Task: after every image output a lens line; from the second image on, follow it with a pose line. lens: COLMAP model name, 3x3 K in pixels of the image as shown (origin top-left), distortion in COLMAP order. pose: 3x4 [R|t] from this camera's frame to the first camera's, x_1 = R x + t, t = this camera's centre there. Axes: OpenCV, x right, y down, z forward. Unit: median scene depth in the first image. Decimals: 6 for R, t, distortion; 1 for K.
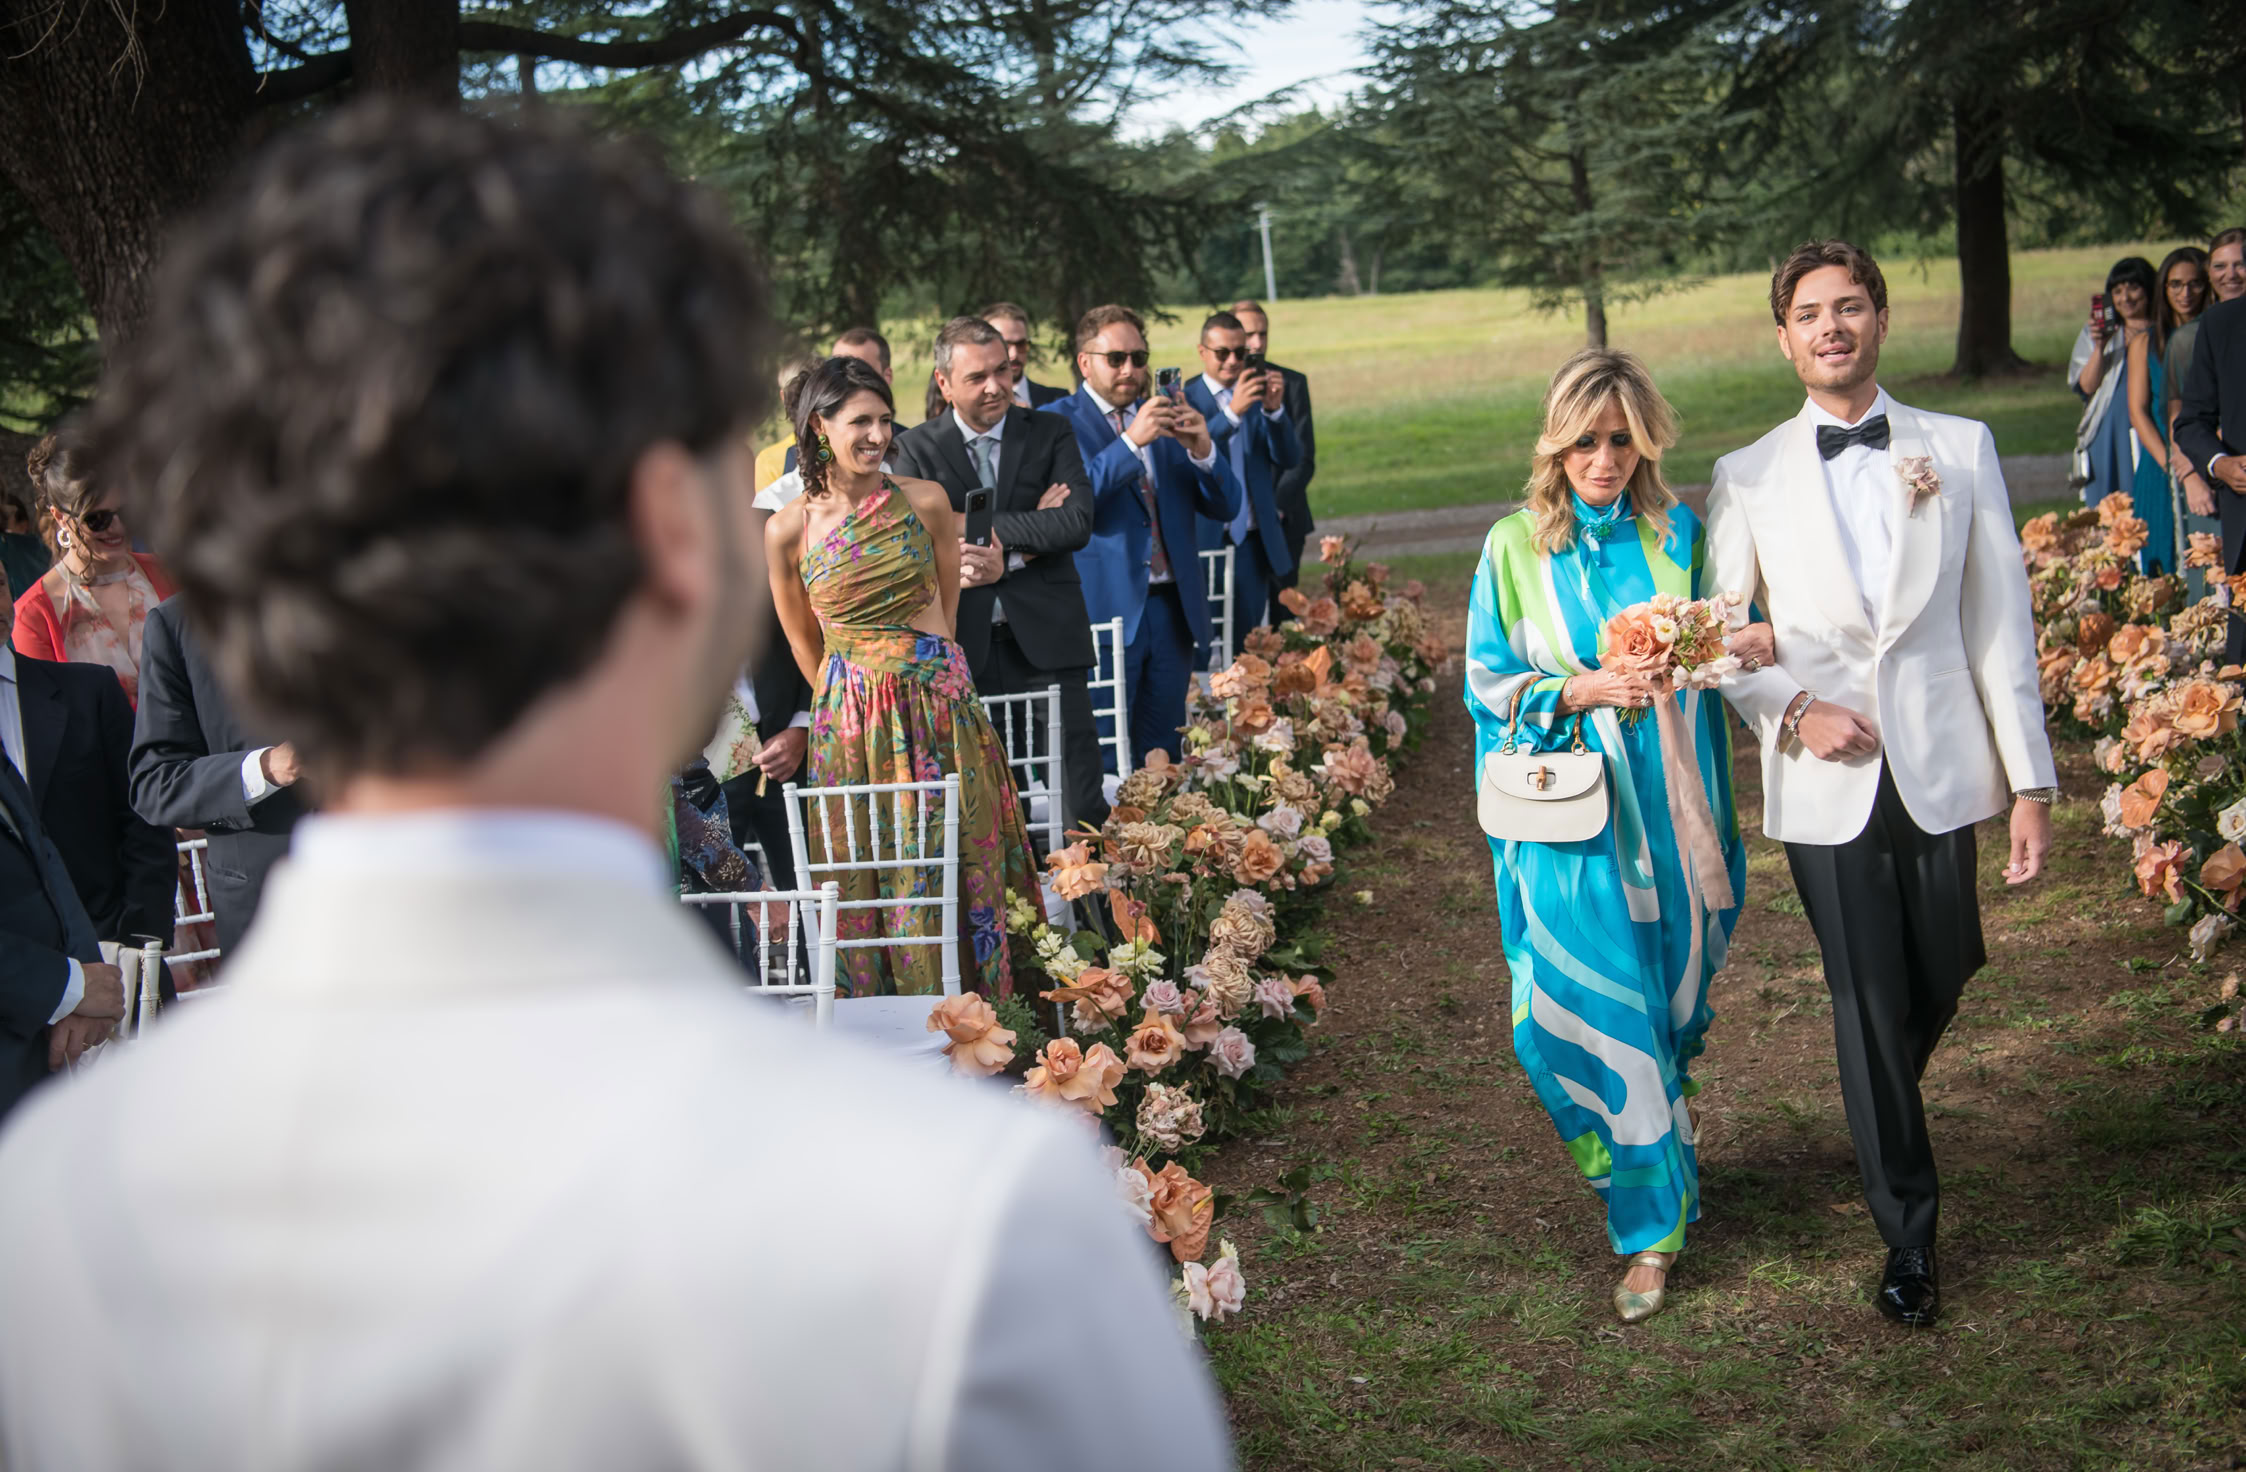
lens RADIAL K [[2276.3, 0, 1123.0], [0, 2276.3, 736.0], [0, 0, 1]] dist [0.064057, -0.003663]
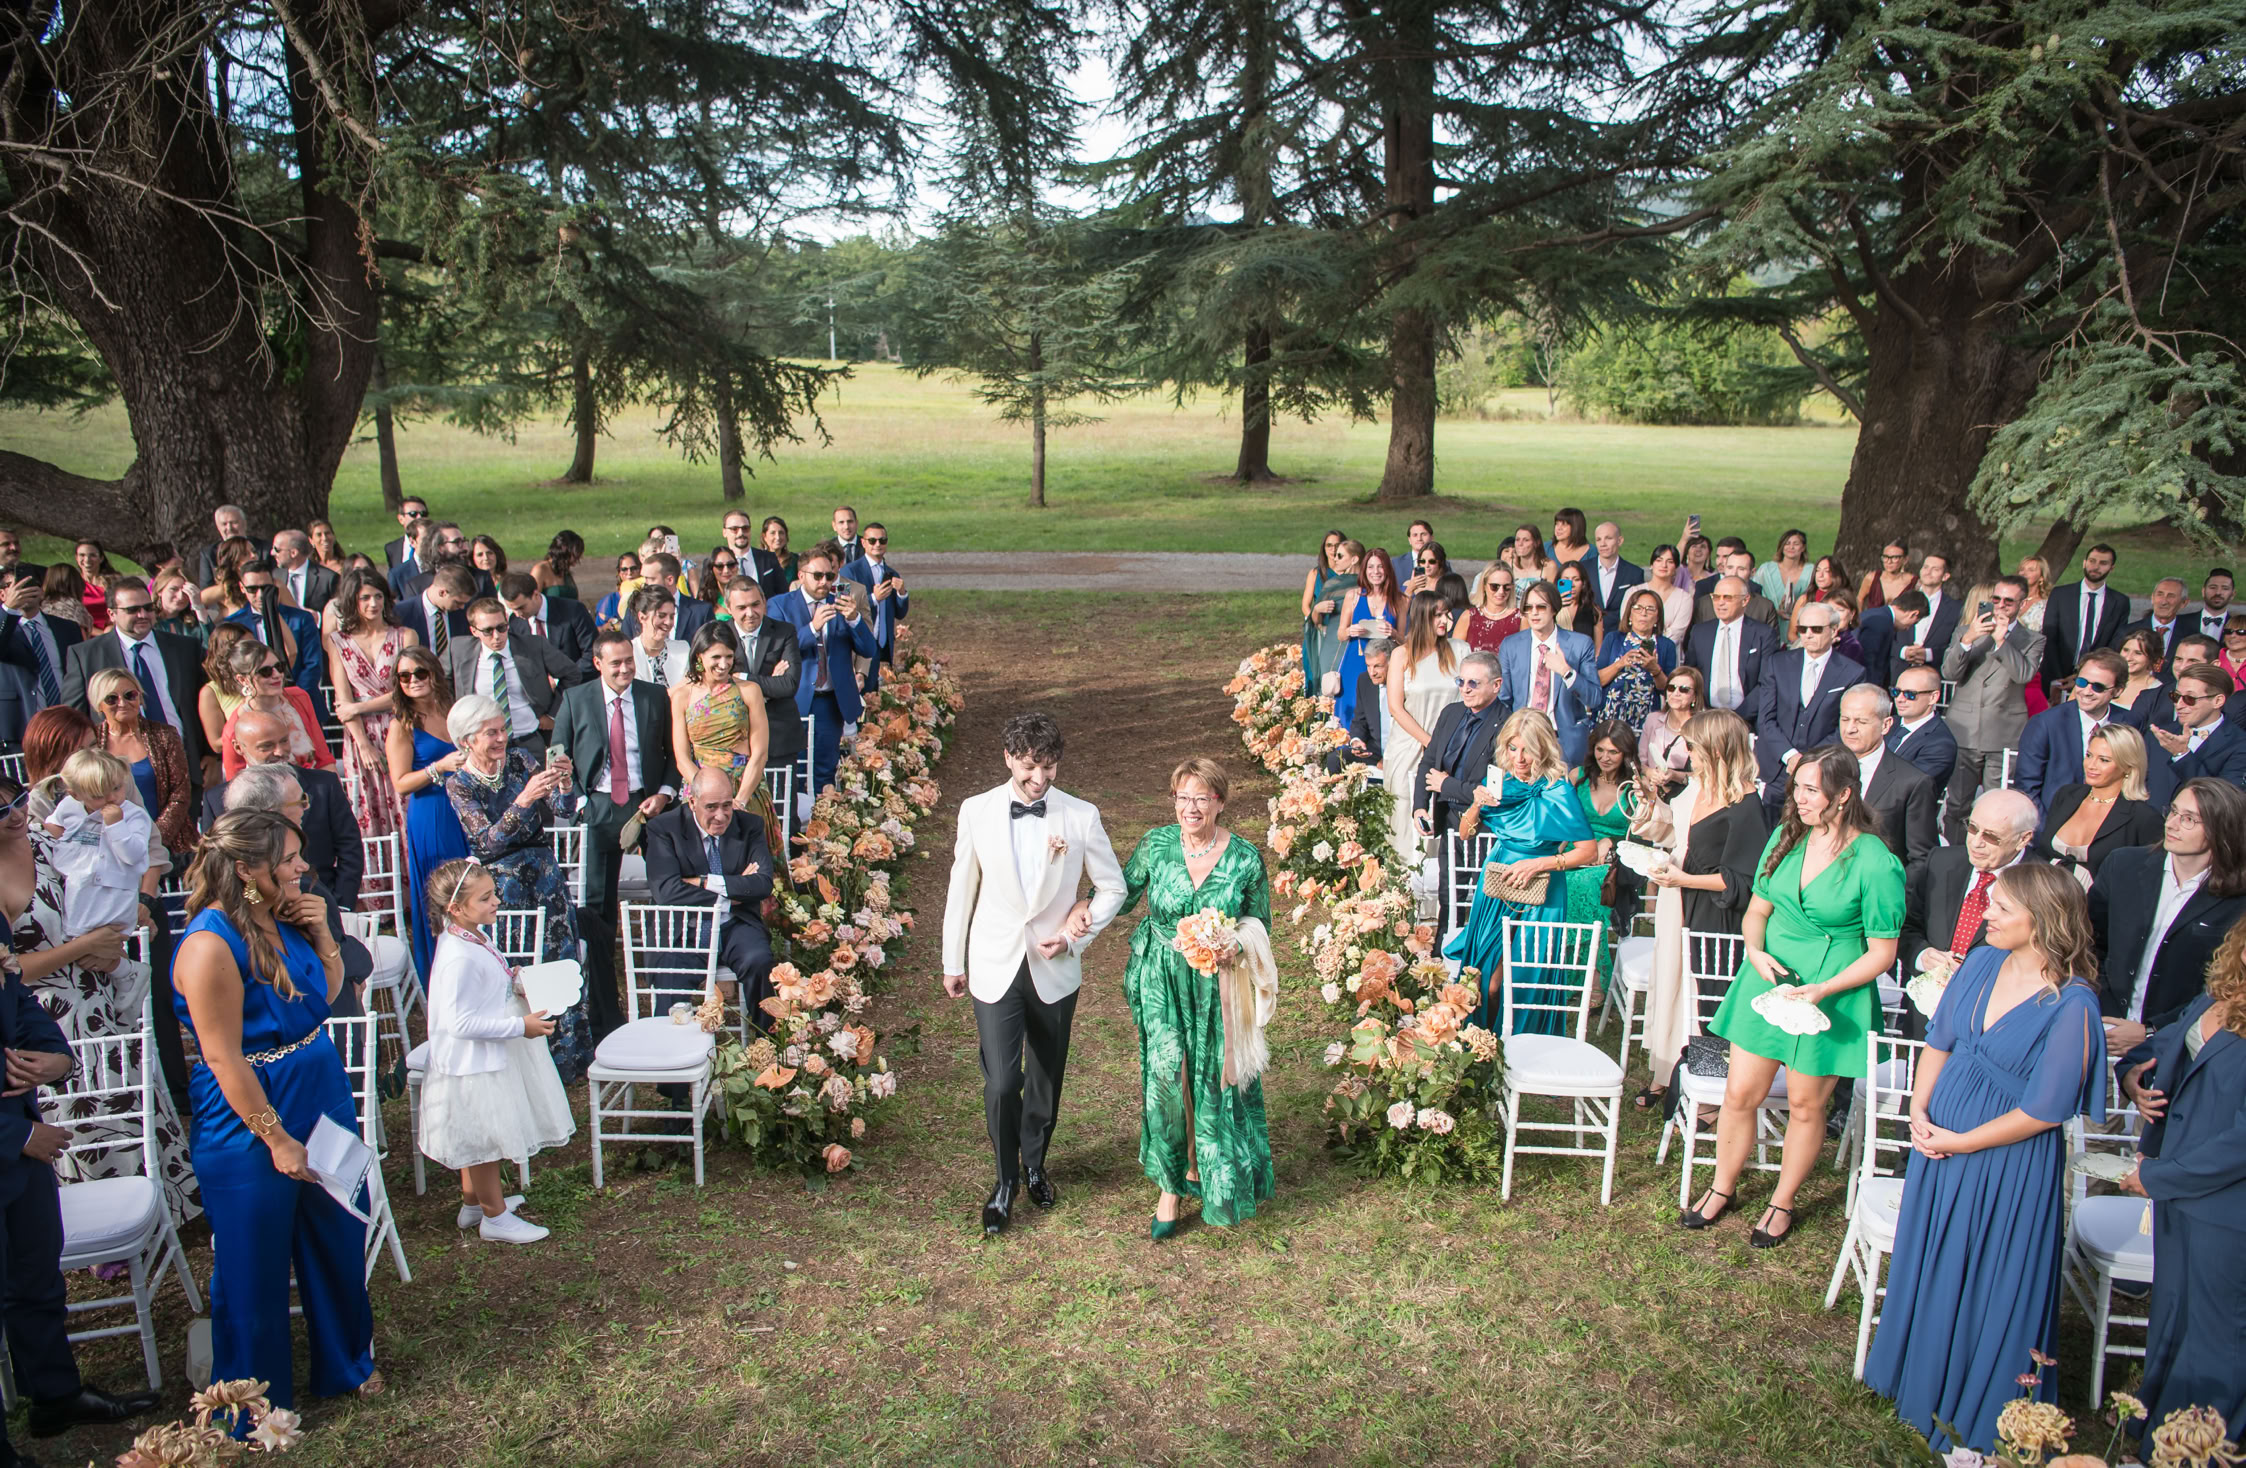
lens RADIAL K [[1462.8, 0, 1123.0], [0, 1462.8, 734.0], [0, 0, 1]] dist [-0.042999, 0.000467]
pose [[0.957612, 0.059825, 0.281782, -0.100299], [-0.079853, 0.994992, 0.060126, -0.133207], [-0.276774, -0.080078, 0.957593, -0.275317]]
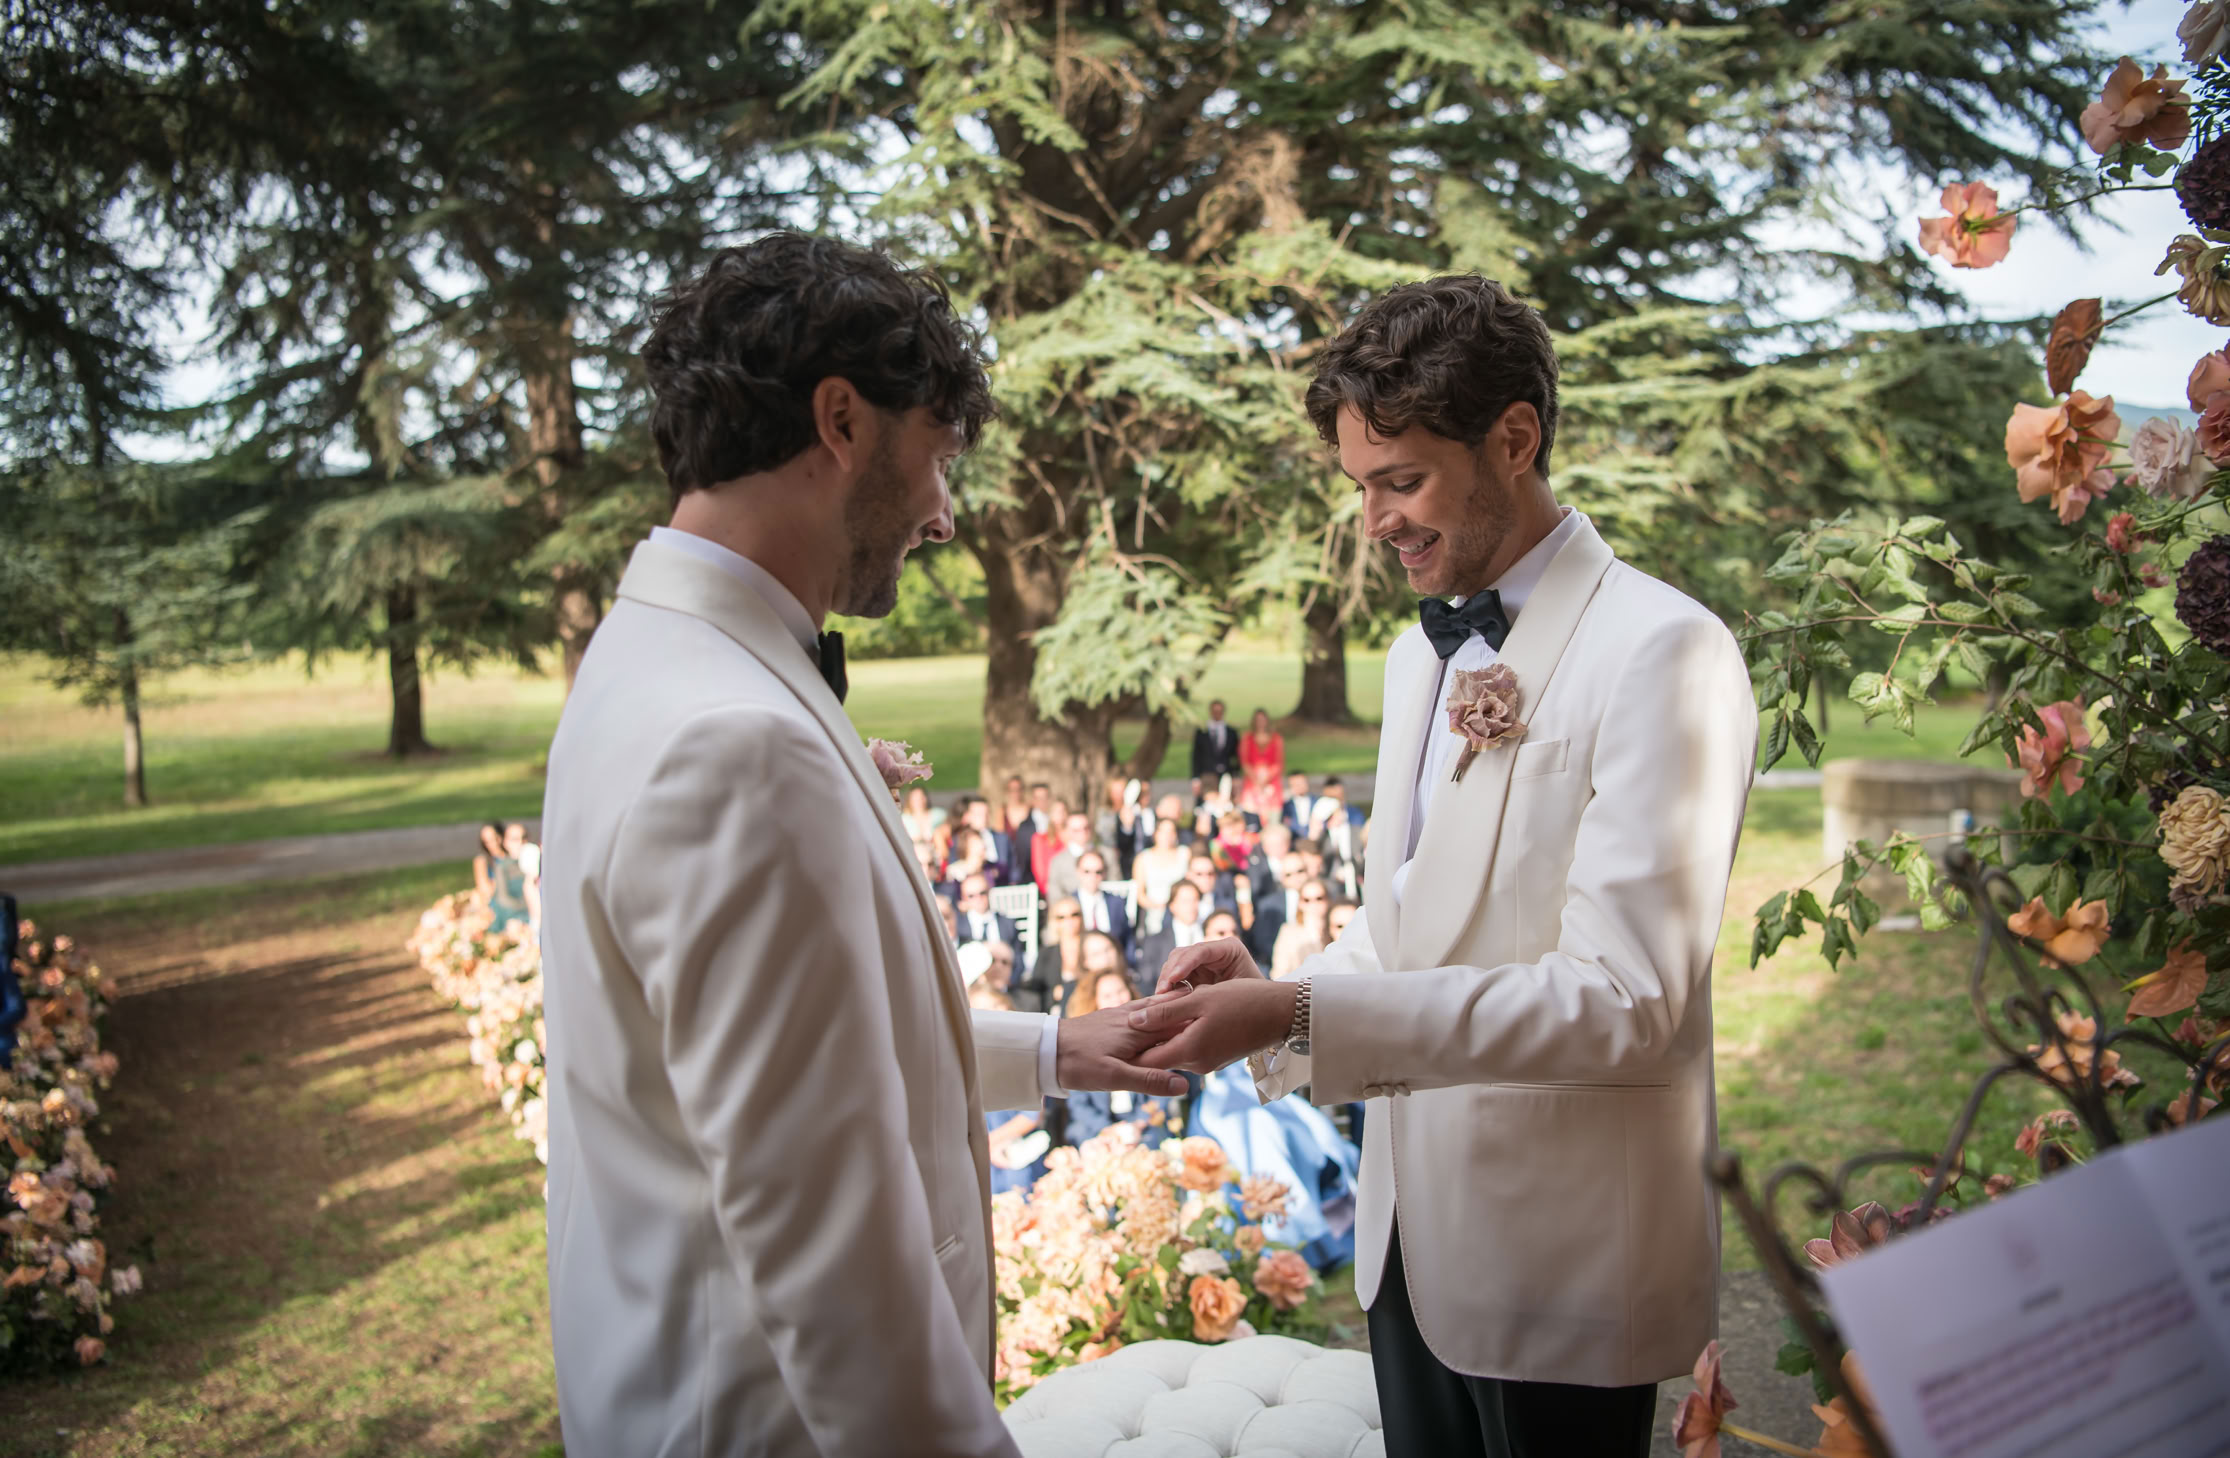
lens RADIAL K [[1710.1, 0, 1115.0], [0, 1710.1, 729.0], [0, 0, 1]] dist [-0.008022, -0.004587]
pose [[0.731469, 0.034726, 0.680990, -0.282646], [0.065675, 0.990471, -0.121050, -0.038705], [-0.678705, 0.133268, 0.722218, -0.720704]]
